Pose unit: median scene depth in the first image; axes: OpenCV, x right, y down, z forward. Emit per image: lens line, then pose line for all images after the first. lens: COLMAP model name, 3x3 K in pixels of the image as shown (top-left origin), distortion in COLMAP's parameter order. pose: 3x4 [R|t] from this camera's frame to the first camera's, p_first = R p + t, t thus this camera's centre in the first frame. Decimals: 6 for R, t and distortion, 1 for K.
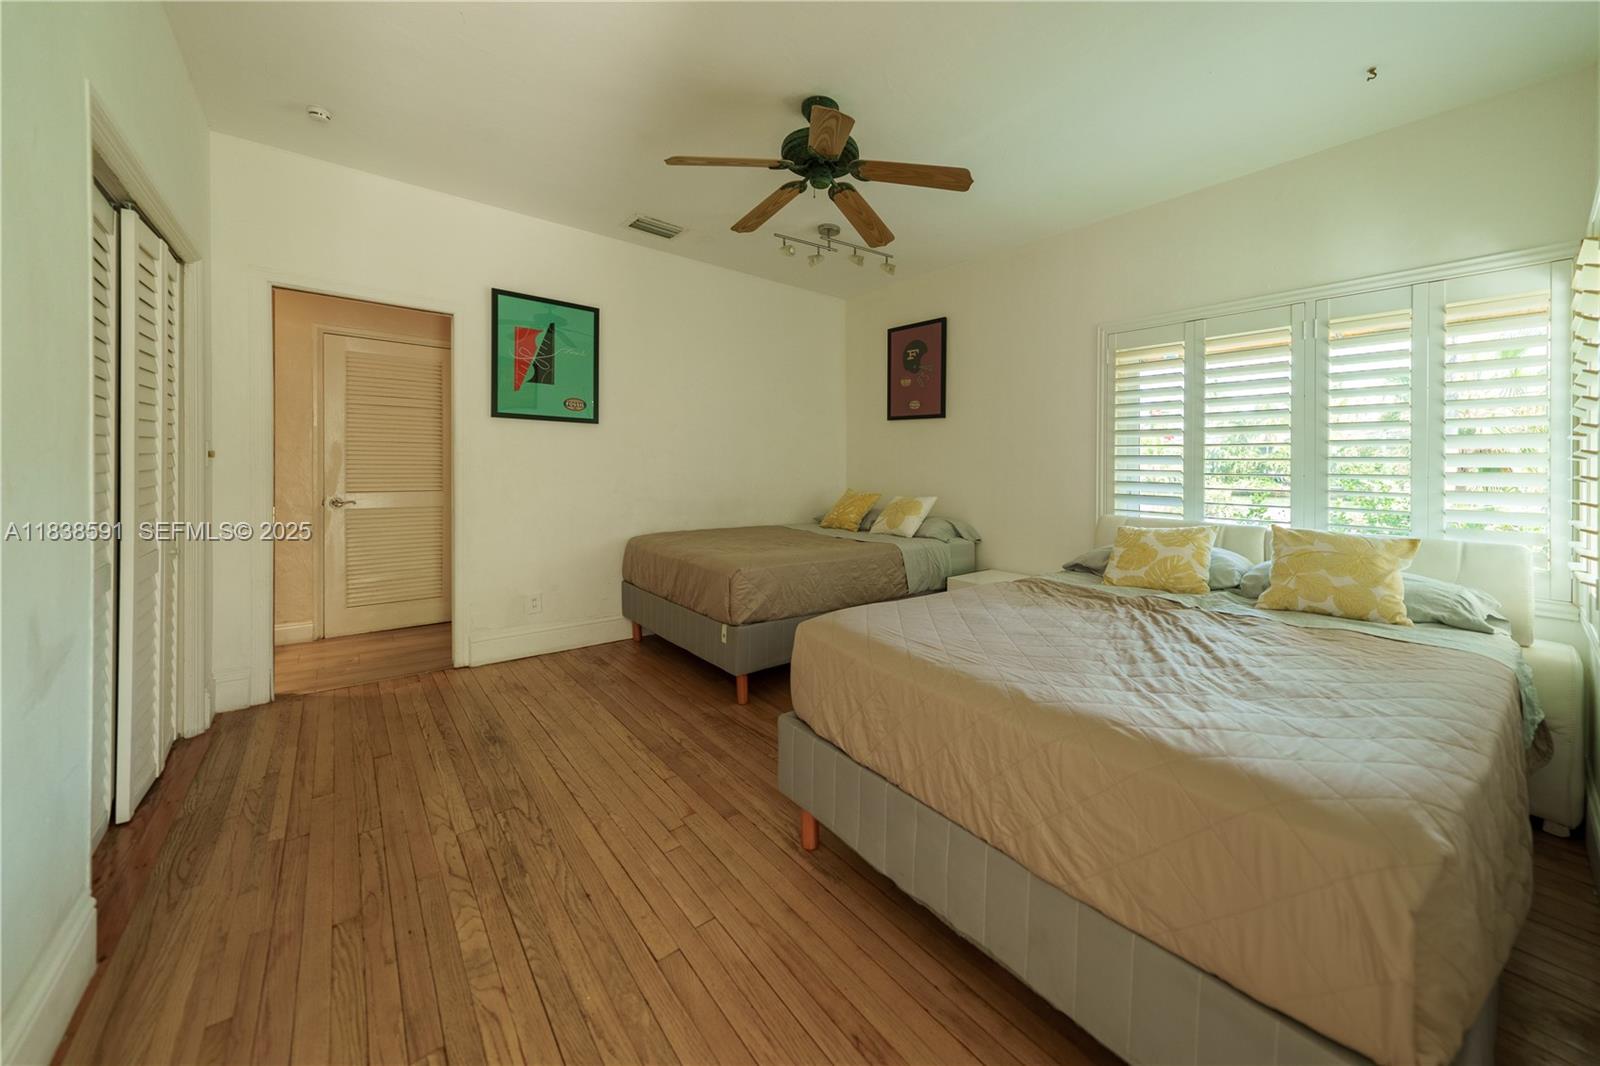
lens RADIAL K [[563.6, 0, 812.8], [0, 563.6, 484.7], [0, 0, 1]] dist [0.001177, 0.000007]
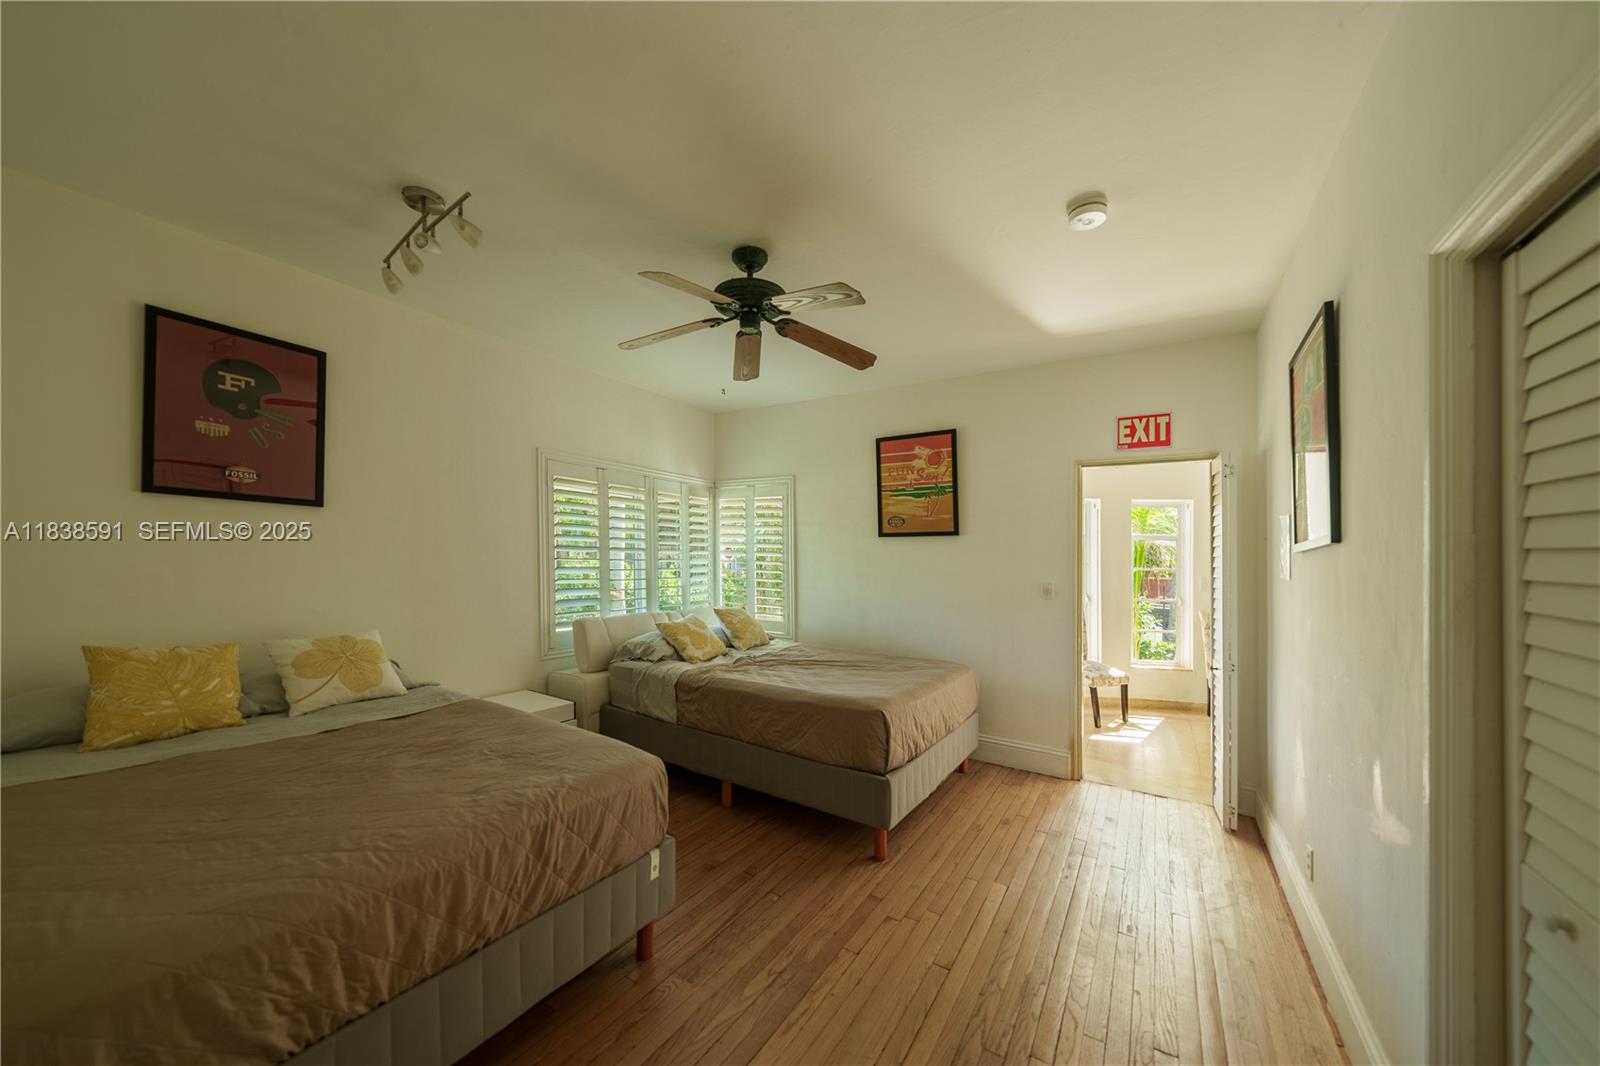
lens RADIAL K [[563.6, 0, 801.3], [0, 563.6, 539.7], [0, 0, 1]] dist [0.001177, 0.000007]
pose [[-0.304561, 0.004106, 0.952484, -0.975727], [-0.001678, 0.999987, -0.004848, -0.138588], [-0.952491, -0.003074, -0.304550, 1.185669]]
